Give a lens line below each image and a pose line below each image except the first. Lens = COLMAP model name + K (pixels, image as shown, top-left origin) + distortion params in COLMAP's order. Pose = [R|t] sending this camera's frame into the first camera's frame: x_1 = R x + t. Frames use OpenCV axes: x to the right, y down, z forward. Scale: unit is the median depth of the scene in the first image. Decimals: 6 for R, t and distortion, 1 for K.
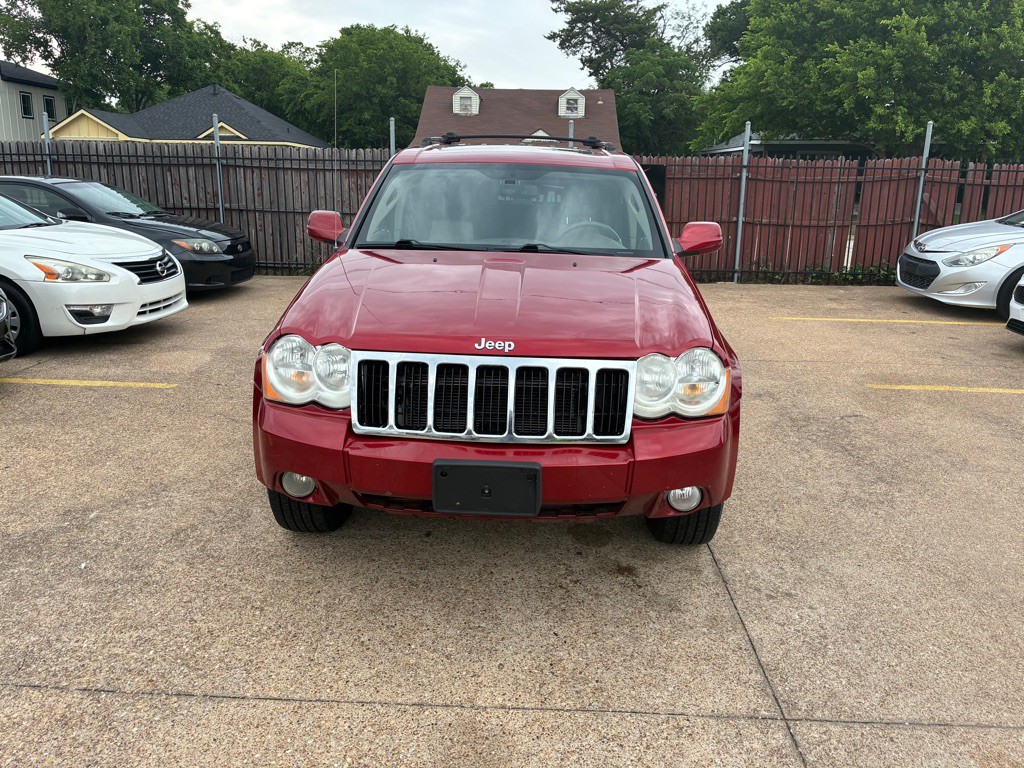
lens RADIAL K [[773.2, 0, 515.9], [0, 773.2, 377.4], [0, 0, 1]] dist [0.057263, -0.082501]
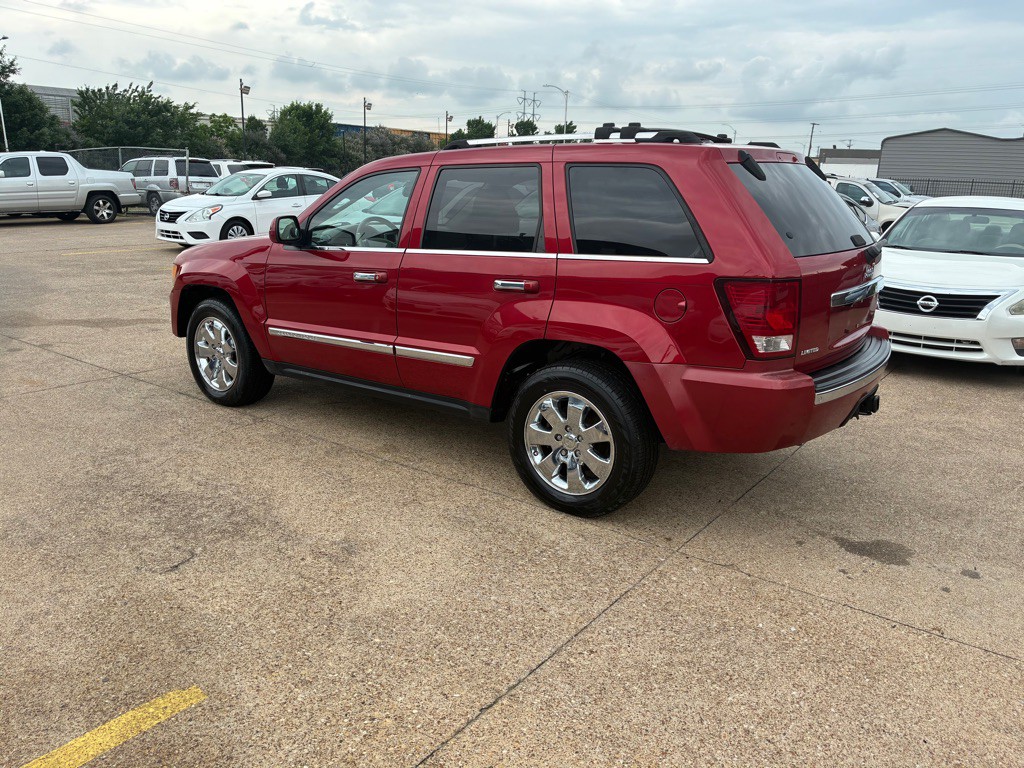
lens RADIAL K [[773.2, 0, 520.6], [0, 773.2, 380.2], [0, 0, 1]] dist [0.057263, -0.082501]
pose [[-0.568611, 0.172874, -0.804236, 0.866430], [-0.243693, 0.898382, 0.365408, -0.422138], [0.785681, 0.403762, -0.468702, 1.674304]]
